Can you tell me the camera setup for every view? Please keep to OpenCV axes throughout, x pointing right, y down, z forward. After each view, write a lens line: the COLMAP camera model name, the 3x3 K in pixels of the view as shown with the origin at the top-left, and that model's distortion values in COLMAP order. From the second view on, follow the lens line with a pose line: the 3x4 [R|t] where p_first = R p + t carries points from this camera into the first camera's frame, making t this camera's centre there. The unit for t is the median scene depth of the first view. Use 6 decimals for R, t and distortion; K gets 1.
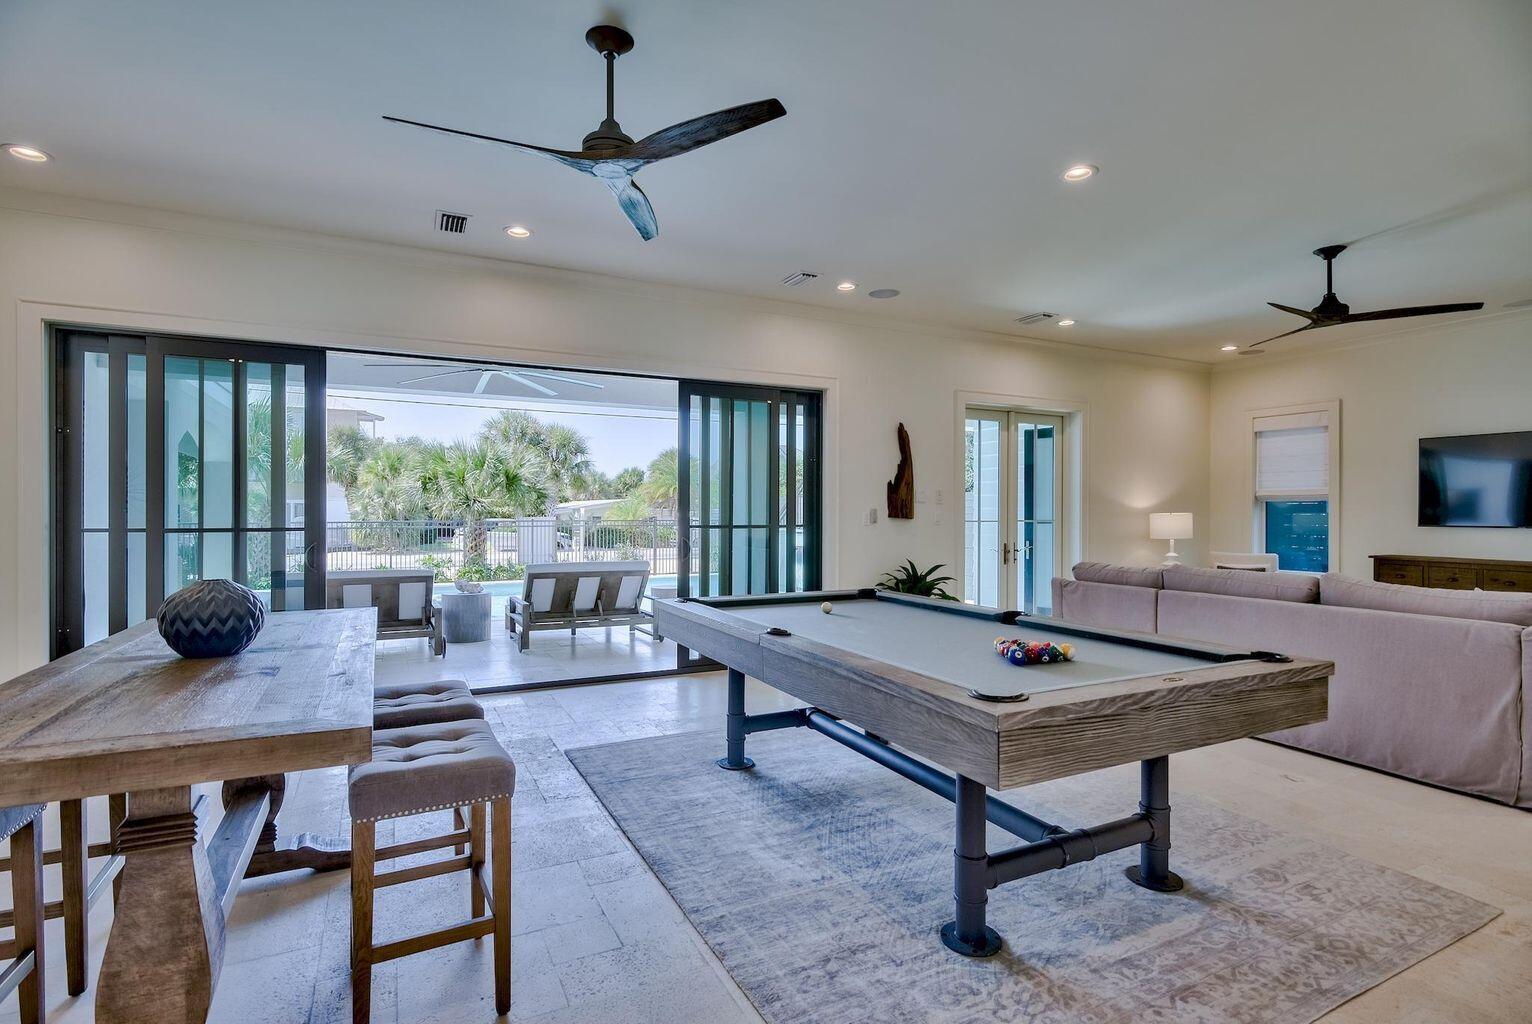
lens RADIAL K [[745.0, 0, 763.9], [0, 745.0, 514.0], [0, 0, 1]] dist [0.000209, -0.002070]
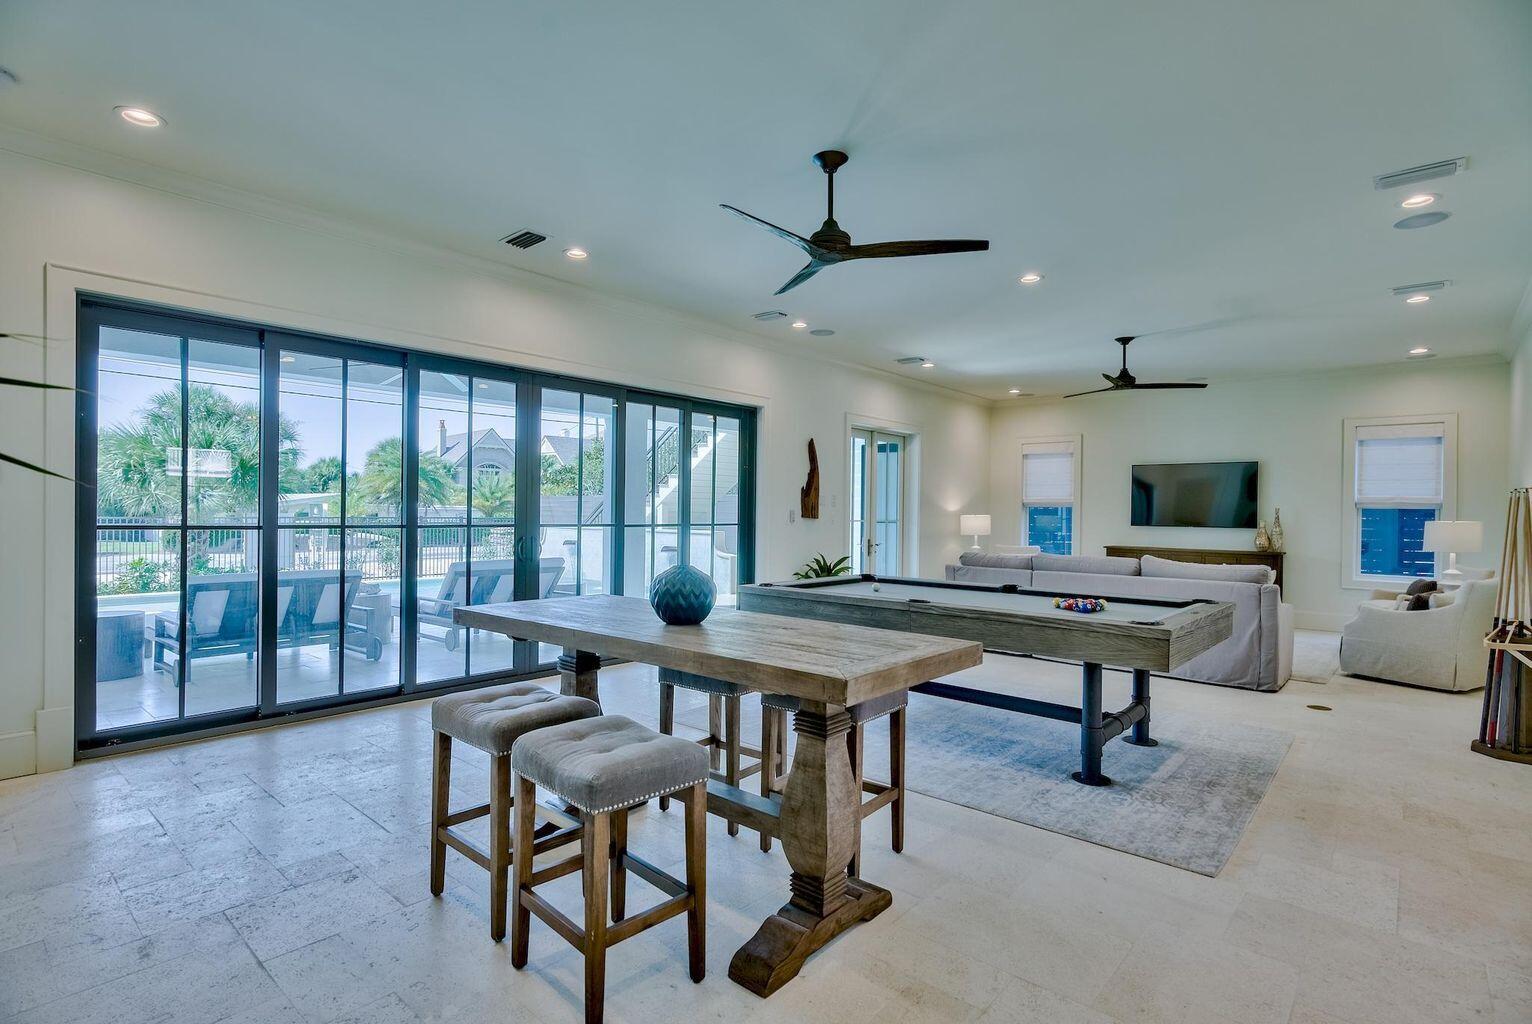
lens RADIAL K [[745.0, 0, 770.0], [0, 745.0, 512.4], [0, 0, 1]] dist [0.000209, -0.002070]
pose [[0.926755, 0.008934, 0.375561, -0.329137], [-0.008812, 0.999959, -0.002044, -0.000210], [-0.375564, -0.001415, 0.926795, -0.079861]]
